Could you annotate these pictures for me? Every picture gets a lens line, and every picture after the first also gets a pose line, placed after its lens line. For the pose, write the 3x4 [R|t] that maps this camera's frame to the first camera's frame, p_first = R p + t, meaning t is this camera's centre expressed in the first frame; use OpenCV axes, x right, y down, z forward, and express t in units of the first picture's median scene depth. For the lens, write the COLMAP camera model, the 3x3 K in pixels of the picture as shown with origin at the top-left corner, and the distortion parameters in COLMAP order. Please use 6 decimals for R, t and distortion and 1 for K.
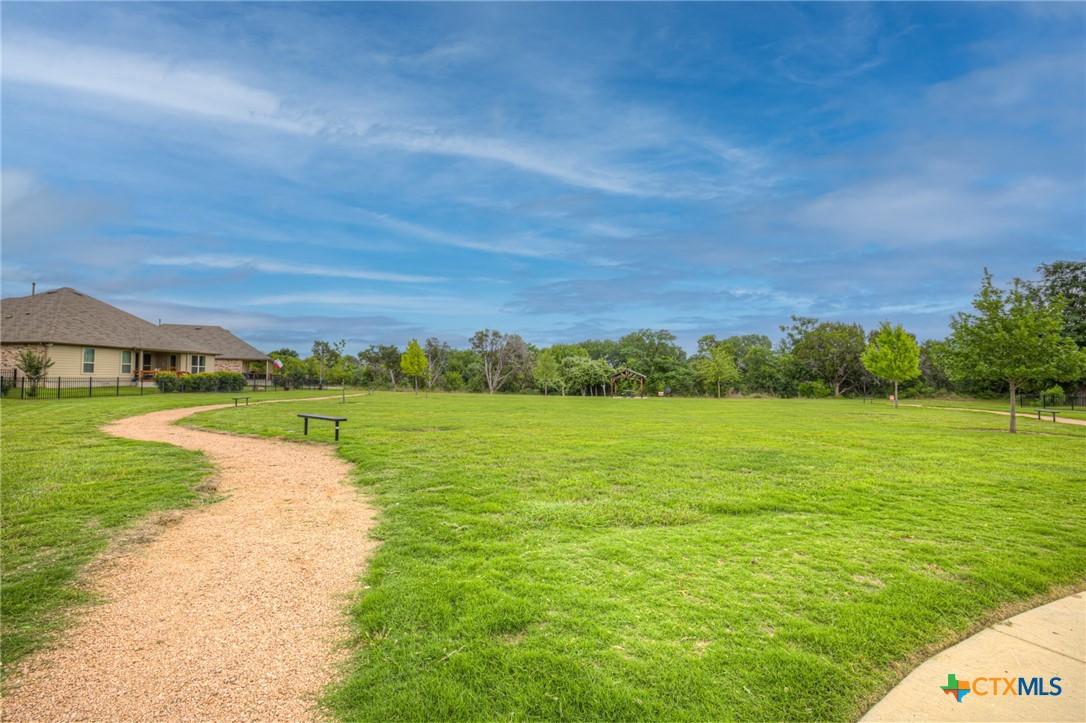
lens RADIAL K [[528.1, 0, 542.0], [0, 528.1, 354.4], [0, 0, 1]] dist [-0.004812, -0.000231]
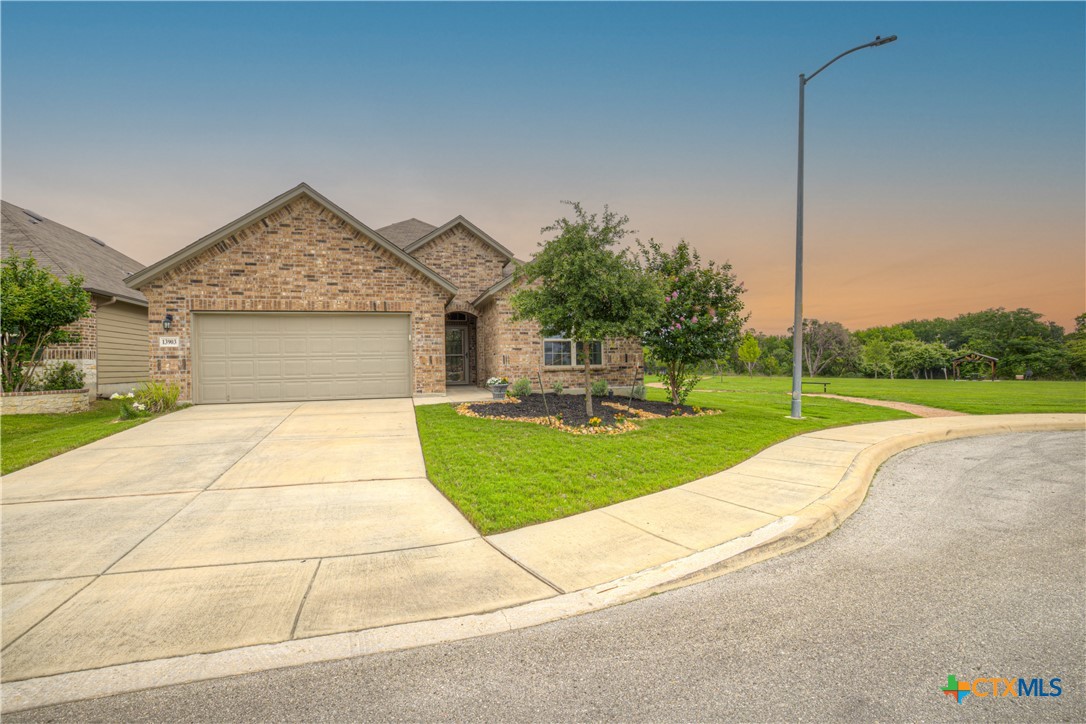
lens RADIAL K [[484.1, 0, 532.6], [0, 484.1, 353.0], [0, 0, 1]] dist [-0.029401, 0.007473]
pose [[0.835599, -0.025322, -0.548756, -0.033688], [0.037463, 0.999238, 0.010936, -0.009469], [0.548061, -0.029696, 0.835911, -0.166612]]
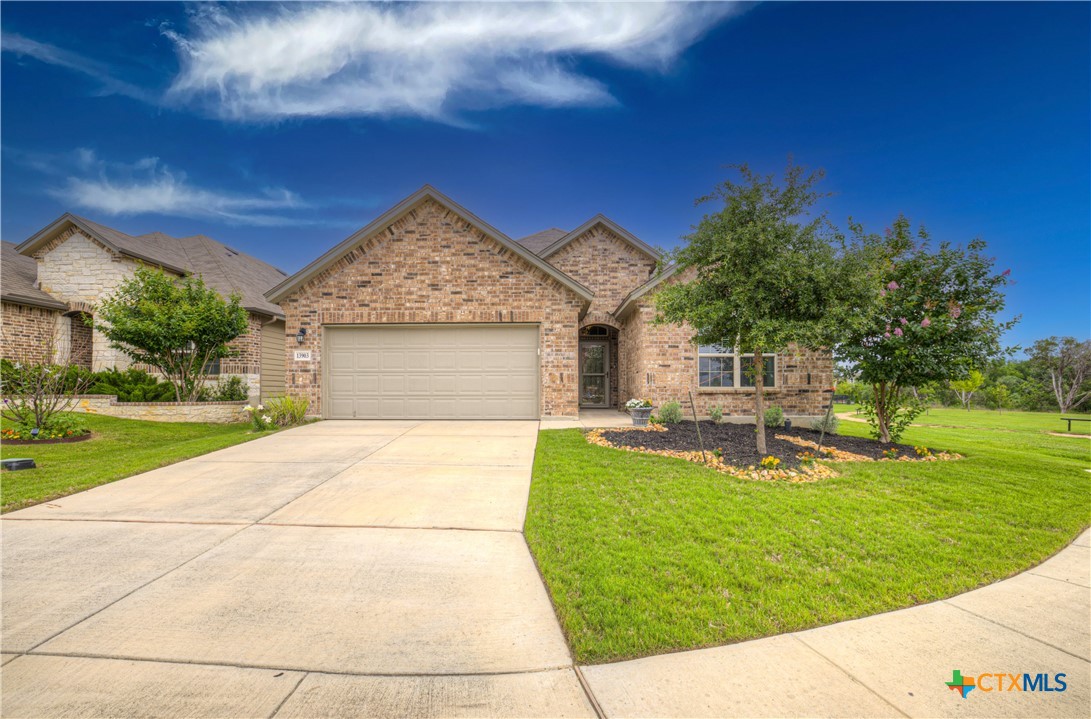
lens RADIAL K [[496.8, 0, 539.7], [0, 496.8, 377.5], [0, 0, 1]] dist [-0.030999, 0.008699]
pose [[0.644365, -0.015734, -0.764556, -0.043034], [0.027148, 0.999629, 0.002308, -0.007596], [0.764236, -0.022244, 0.644553, -0.151078]]
